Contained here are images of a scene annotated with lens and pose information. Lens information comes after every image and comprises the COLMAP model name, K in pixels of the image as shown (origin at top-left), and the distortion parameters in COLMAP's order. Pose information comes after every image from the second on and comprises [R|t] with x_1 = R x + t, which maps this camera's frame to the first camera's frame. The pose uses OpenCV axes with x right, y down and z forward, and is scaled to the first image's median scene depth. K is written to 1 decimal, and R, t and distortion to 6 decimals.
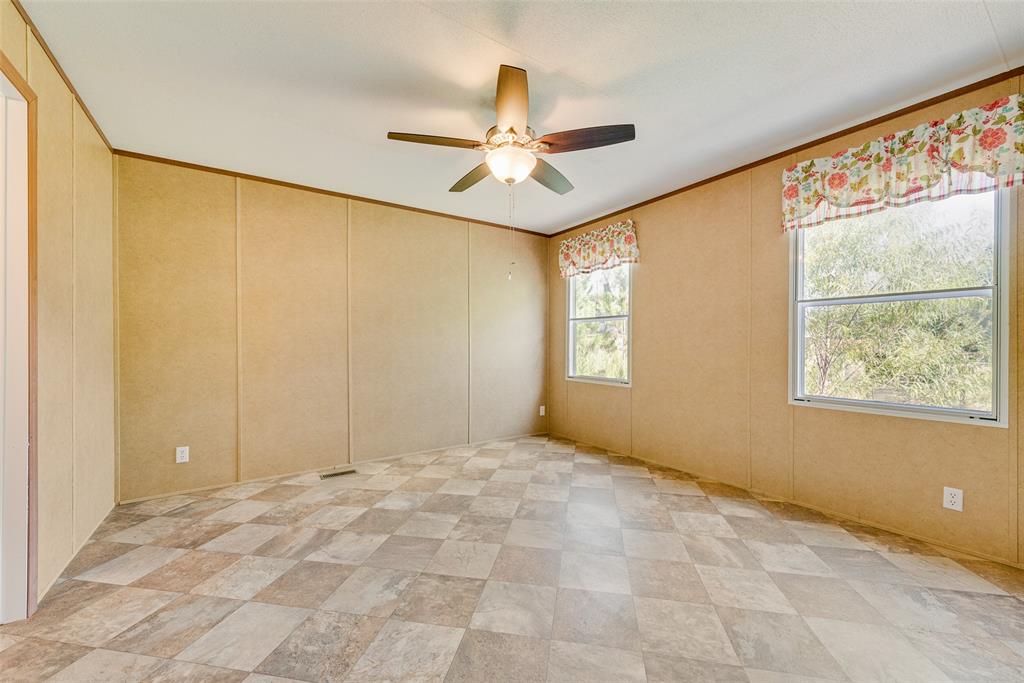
lens RADIAL K [[401.4, 0, 510.8], [0, 401.4, 344.6], [0, 0, 1]] dist [0.013672, -0.003840]
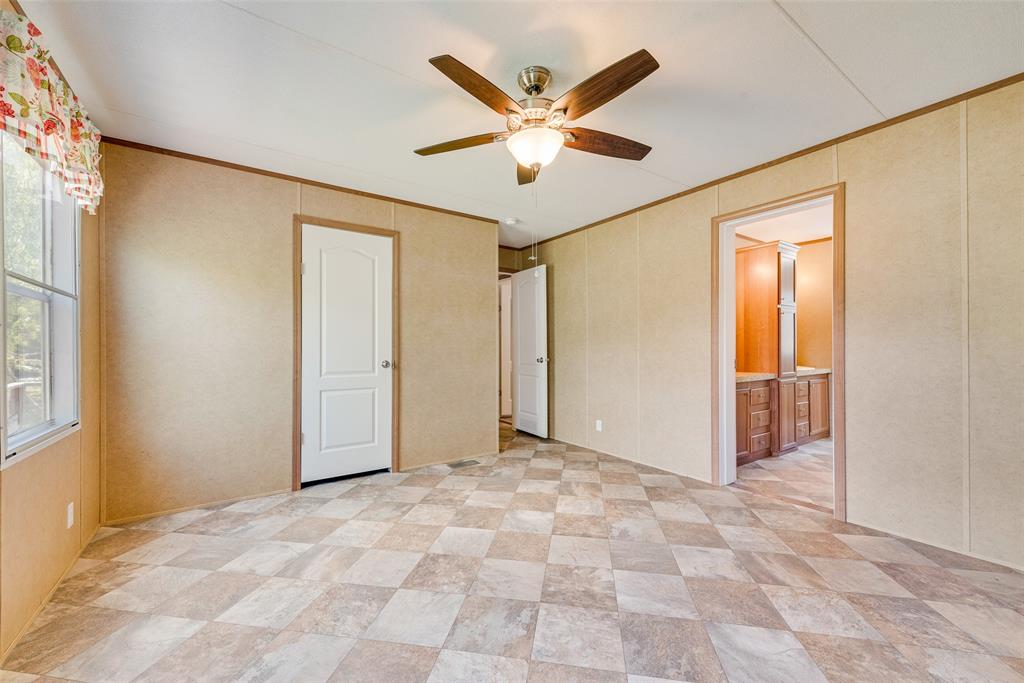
lens RADIAL K [[401.4, 0, 510.8], [0, 401.4, 344.6], [0, 0, 1]] dist [0.013672, -0.003840]
pose [[-0.999858, 0.006899, -0.015400, 0.070741], [0.007061, 0.999920, -0.010481, -0.000860], [0.015326, -0.010588, -0.999826, 1.886376]]
